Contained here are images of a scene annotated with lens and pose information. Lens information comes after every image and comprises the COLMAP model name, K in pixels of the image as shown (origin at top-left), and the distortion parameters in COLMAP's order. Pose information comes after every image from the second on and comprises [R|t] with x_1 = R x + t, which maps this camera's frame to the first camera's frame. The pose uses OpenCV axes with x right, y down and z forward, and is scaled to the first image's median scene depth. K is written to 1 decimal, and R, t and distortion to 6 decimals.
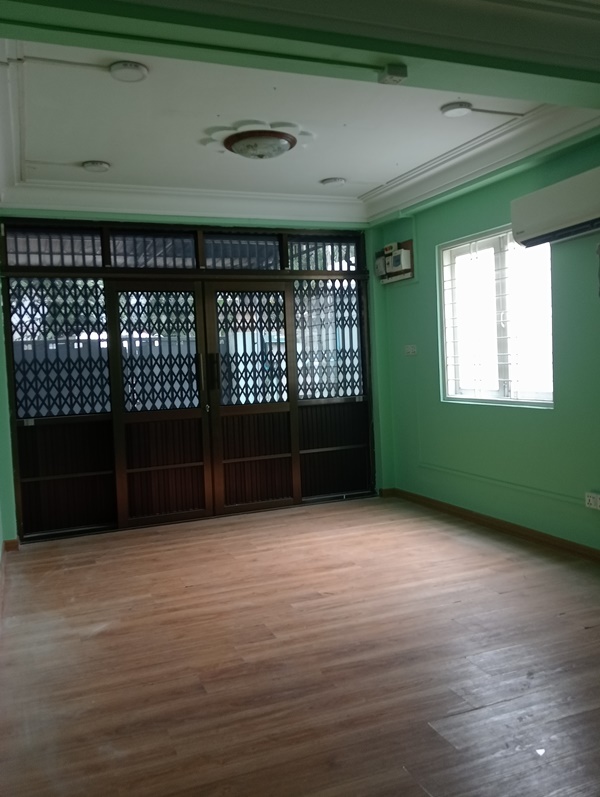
lens RADIAL K [[713.5, 0, 262.3], [0, 713.5, 405.4], [0, 0, 1]] dist [0.084643, -0.134327]
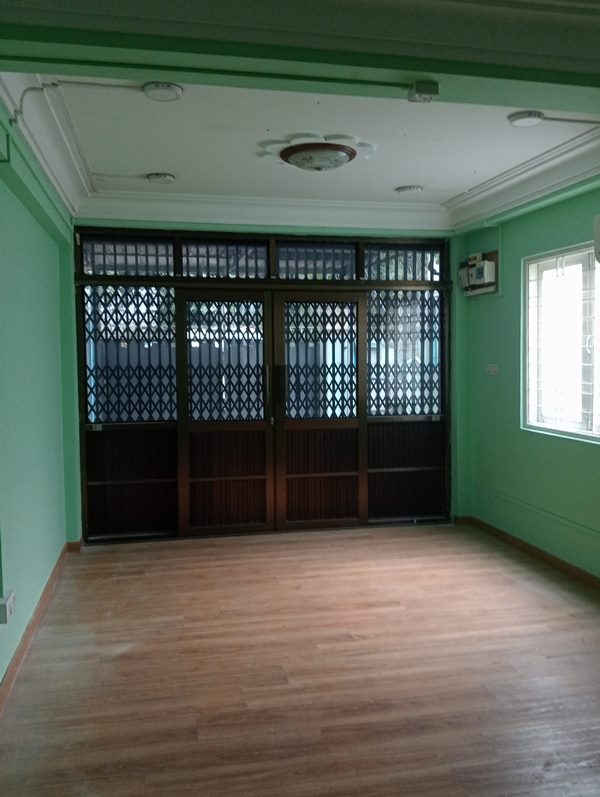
lens RADIAL K [[713.5, 0, 295.2], [0, 713.5, 390.9], [0, 0, 1]] dist [0.084643, -0.134327]
pose [[0.982884, 0.046352, -0.178299, 0.142140], [-0.043441, 0.998852, 0.020199, -0.065879], [0.179031, -0.012108, 0.983769, 0.051305]]
